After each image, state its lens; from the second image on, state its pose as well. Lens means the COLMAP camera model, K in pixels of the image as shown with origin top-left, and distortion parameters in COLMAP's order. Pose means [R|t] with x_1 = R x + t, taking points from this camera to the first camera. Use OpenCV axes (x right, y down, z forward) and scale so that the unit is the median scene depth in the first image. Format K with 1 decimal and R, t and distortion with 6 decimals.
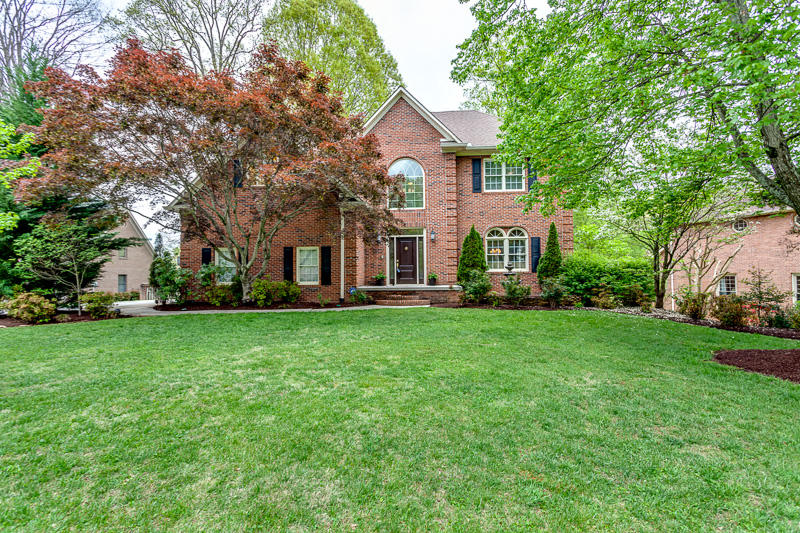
lens RADIAL K [[387.4, 0, 403.2], [0, 387.4, 256.7], [0, 0, 1]] dist [0.004426, 0.000685]
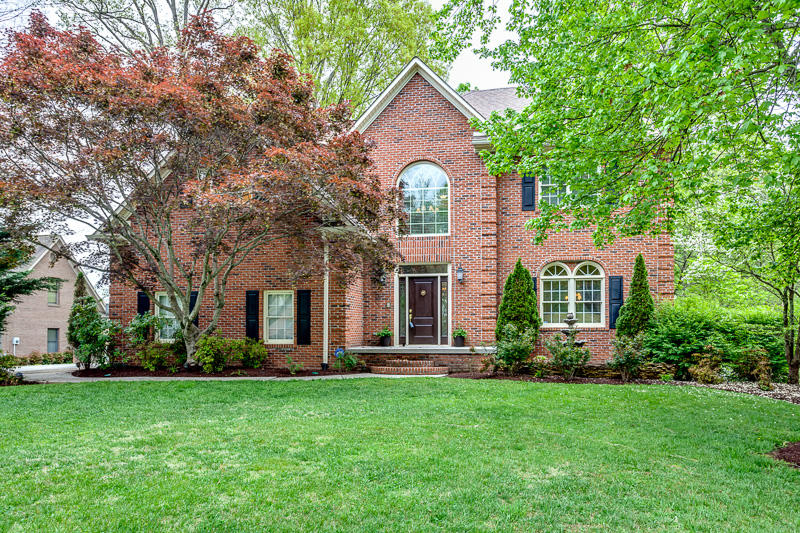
lens RADIAL K [[583.6, 0, 408.9], [0, 583.6, 308.5], [0, 0, 1]] dist [0.010546, -0.007234]
pose [[0.995664, 0.003873, -0.092943, 0.108311], [-0.003209, 0.999968, 0.007283, -0.001230], [0.092968, -0.006953, 0.995645, -0.052544]]
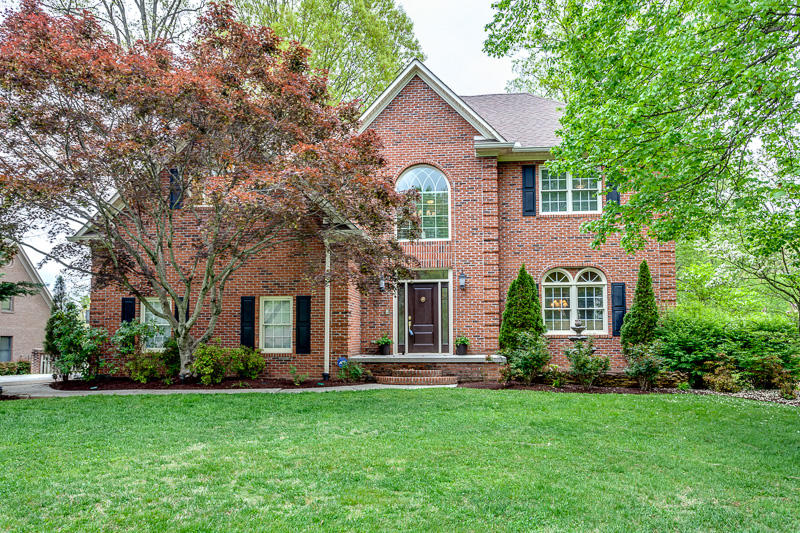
lens RADIAL K [[583.6, 0, 404.5], [0, 583.6, 295.0], [0, 0, 1]] dist [0.010546, -0.007234]
pose [[0.999547, 0.003101, -0.029922, 0.008374], [-0.003921, 0.999617, -0.027403, -0.001413], [0.029825, 0.027508, 0.999177, -0.011239]]
